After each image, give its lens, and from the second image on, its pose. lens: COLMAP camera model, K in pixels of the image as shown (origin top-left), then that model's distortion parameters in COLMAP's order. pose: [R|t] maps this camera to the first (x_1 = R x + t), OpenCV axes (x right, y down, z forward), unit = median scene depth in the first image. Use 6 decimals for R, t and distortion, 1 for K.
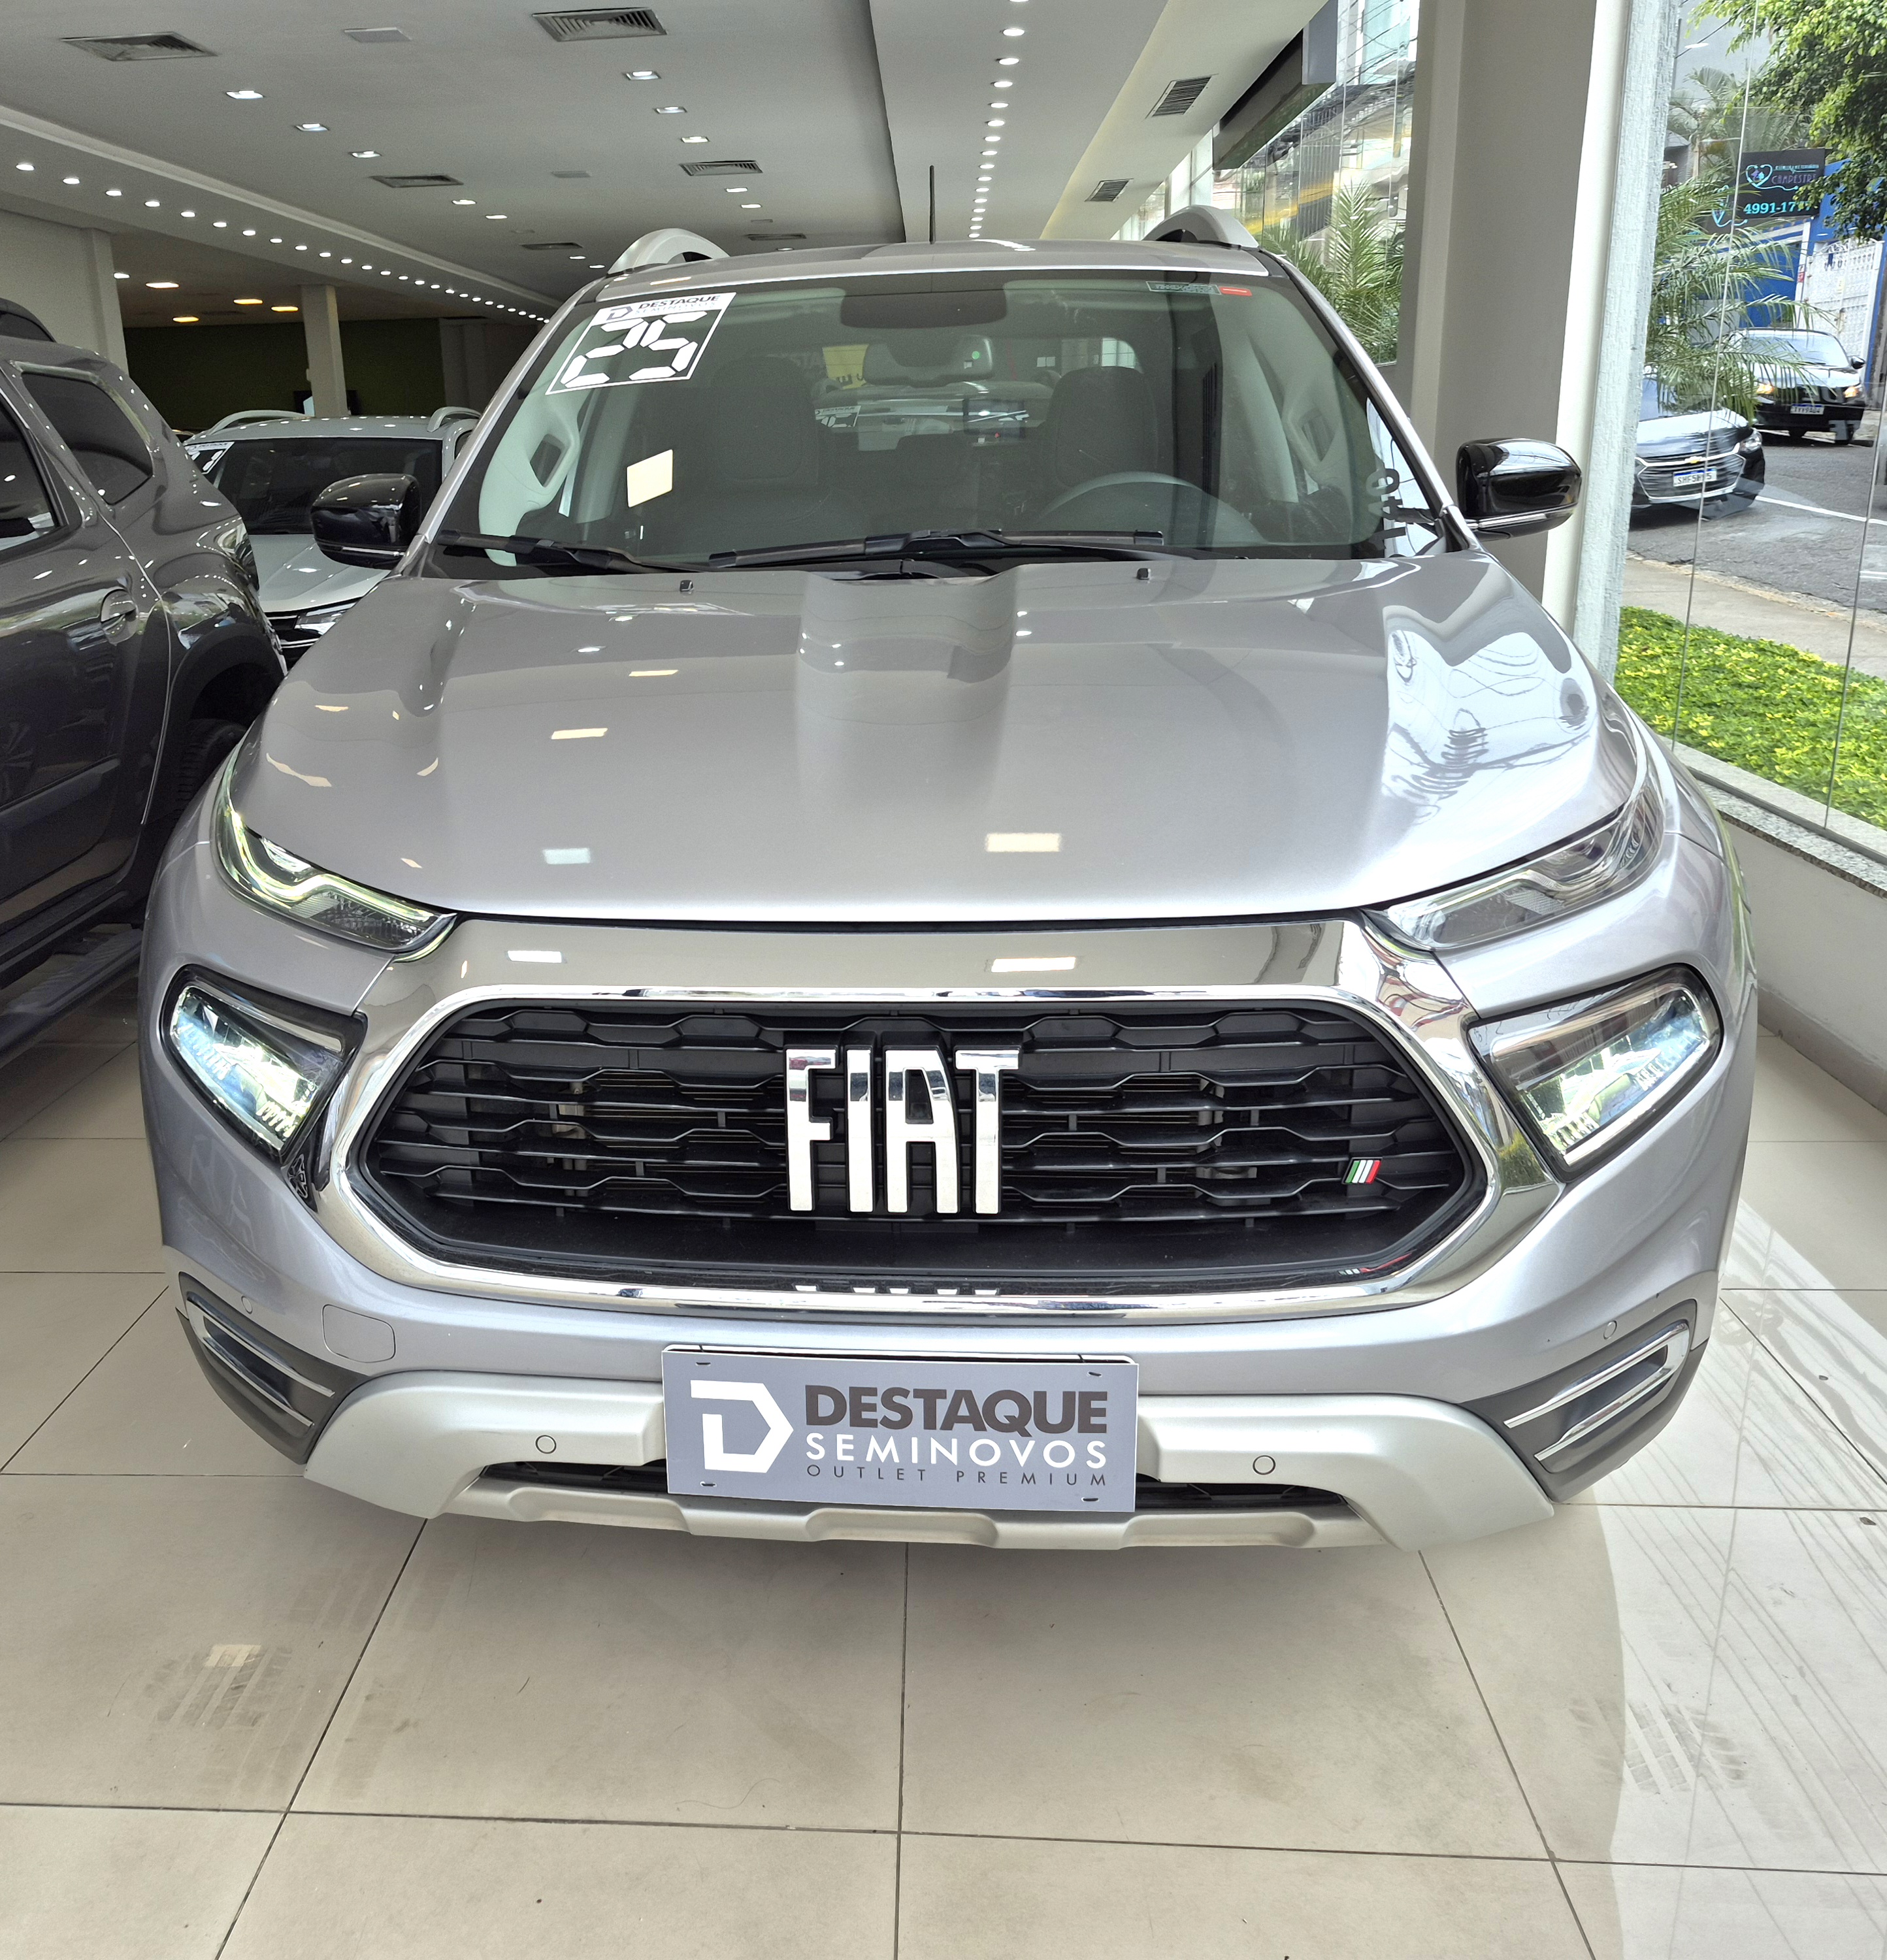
lens RADIAL K [[1874.2, 0, 806.0], [0, 1874.2, 981.0], [0, 0, 1]] dist [0.055705, -0.030650]
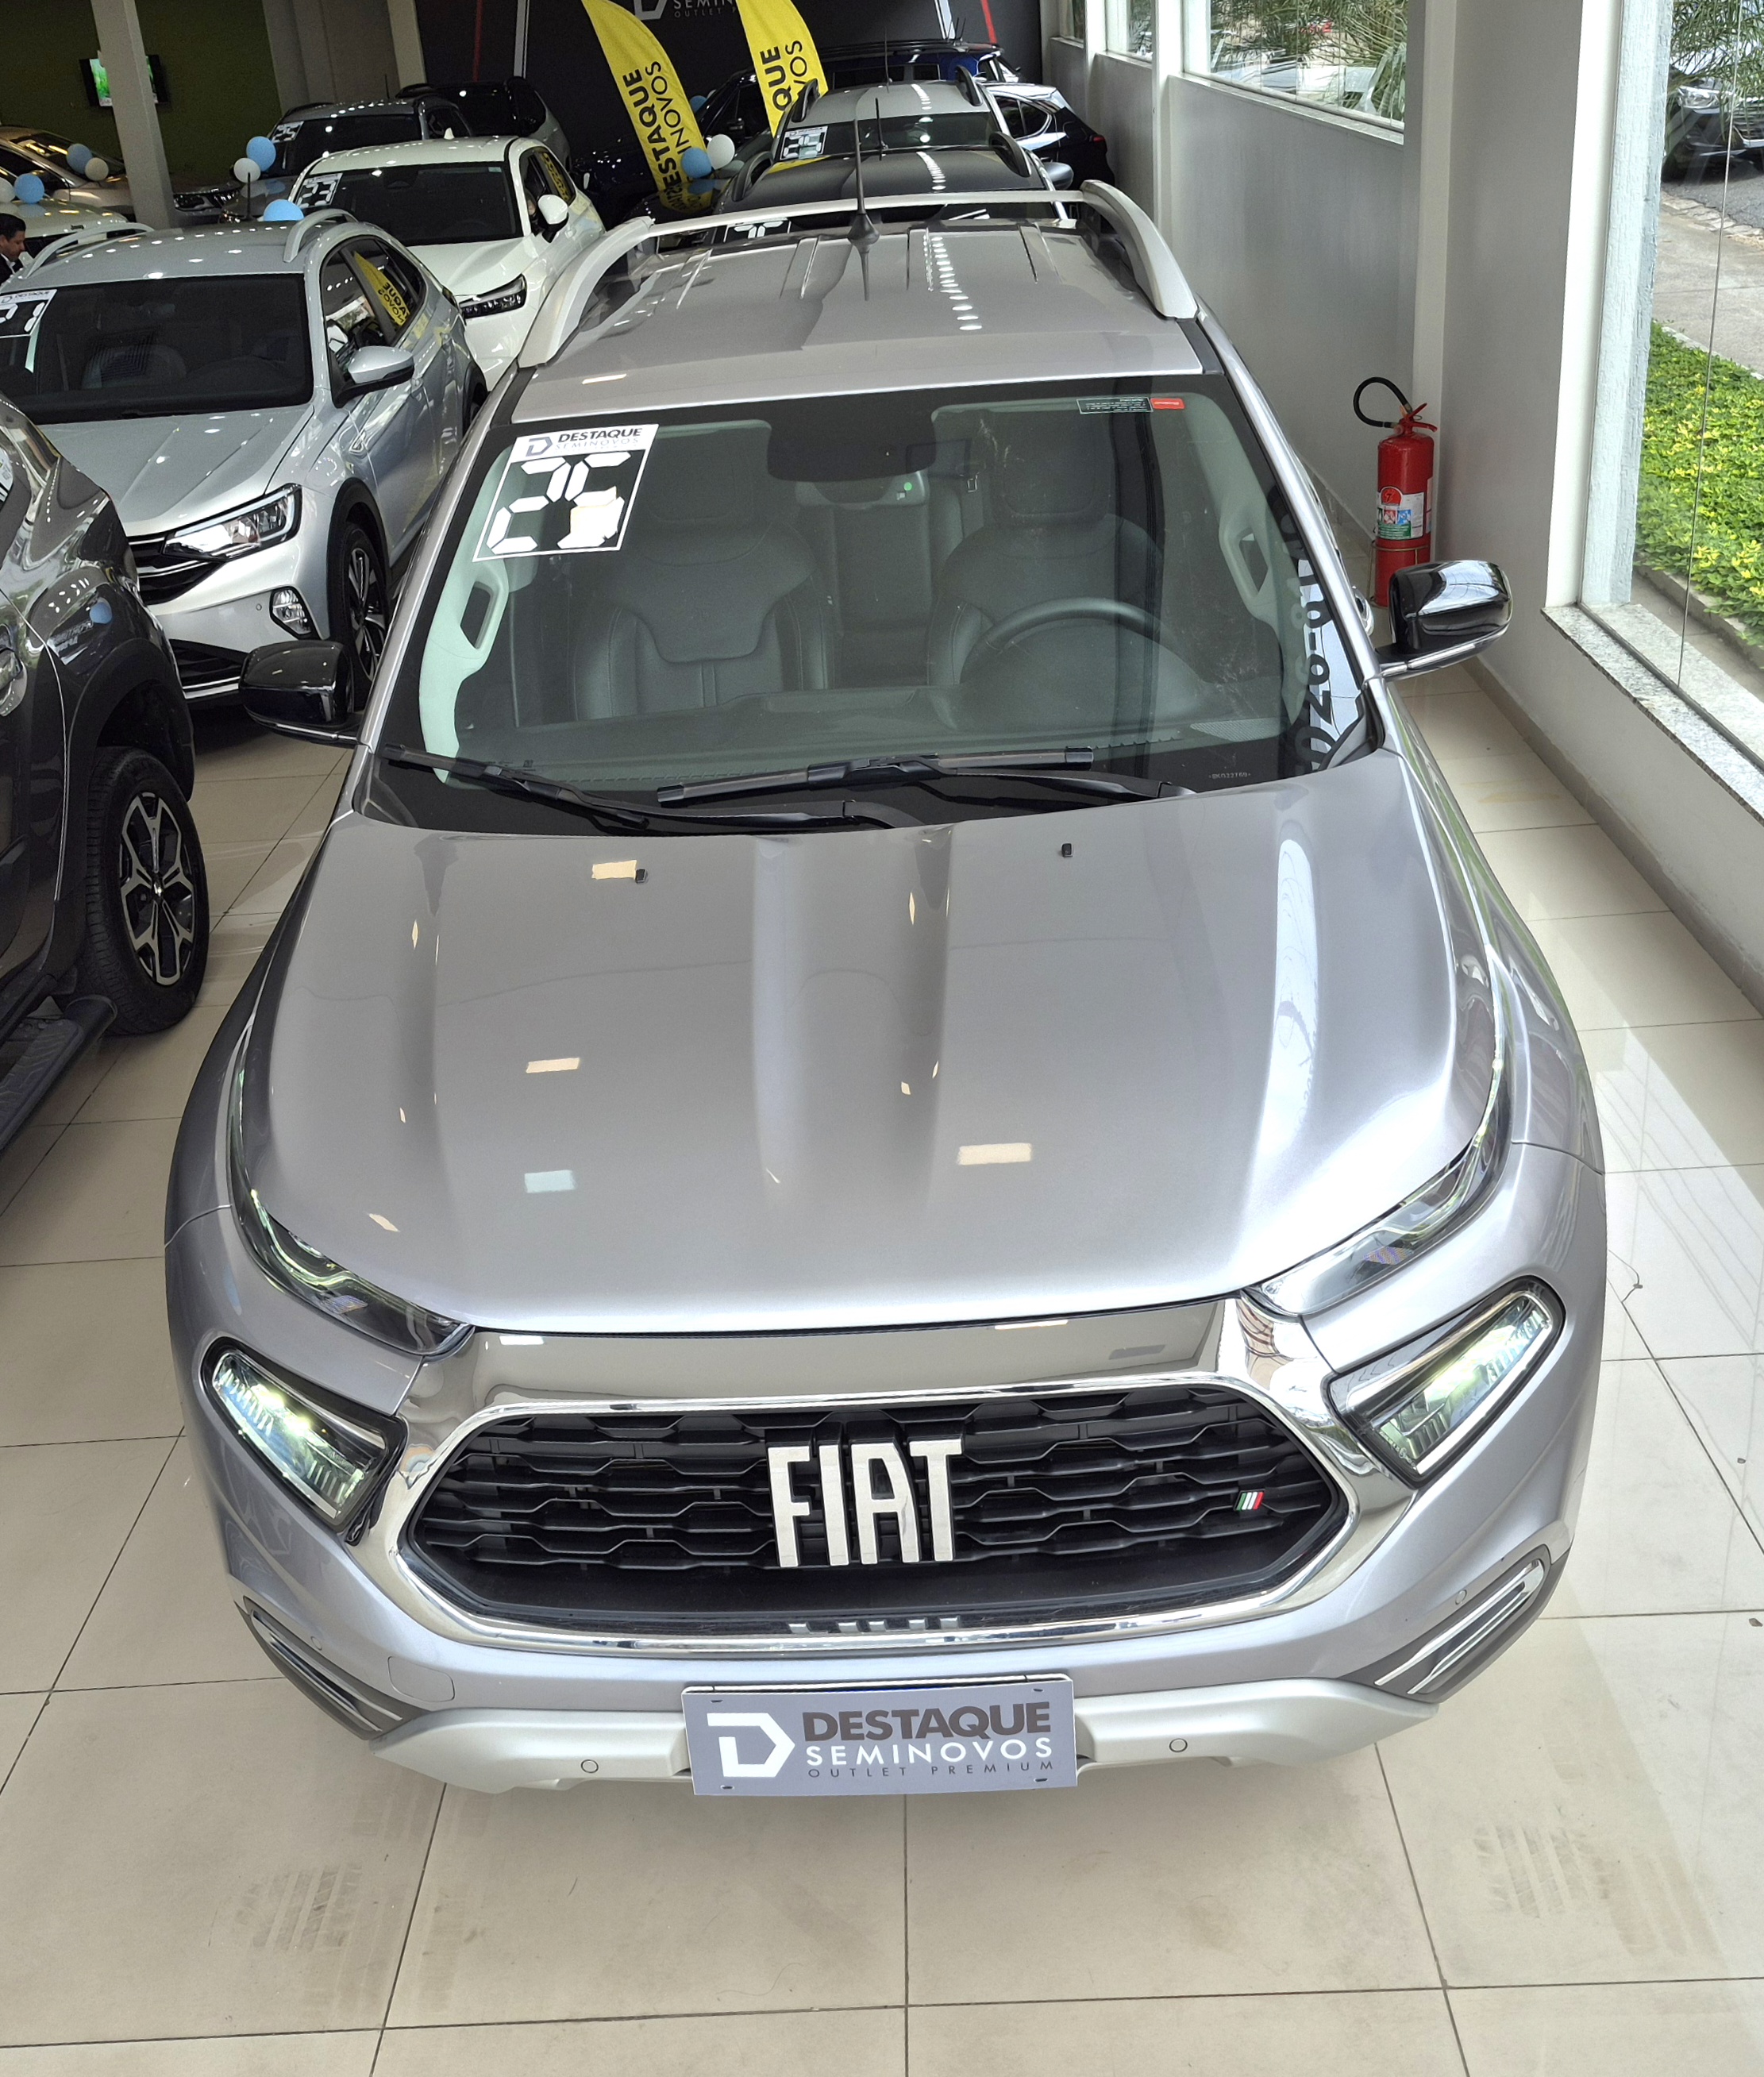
lens RADIAL K [[2231.6, 0, 882.0], [0, 2231.6, 1038.5], [0, 0, 1]] dist [0.081609, -0.020463]
pose [[0.997021, -0.067490, 0.037347, 0.025264], [0.061460, 0.987660, 0.144049, -0.409850], [-0.046608, -0.141324, 0.988866, -0.366284]]
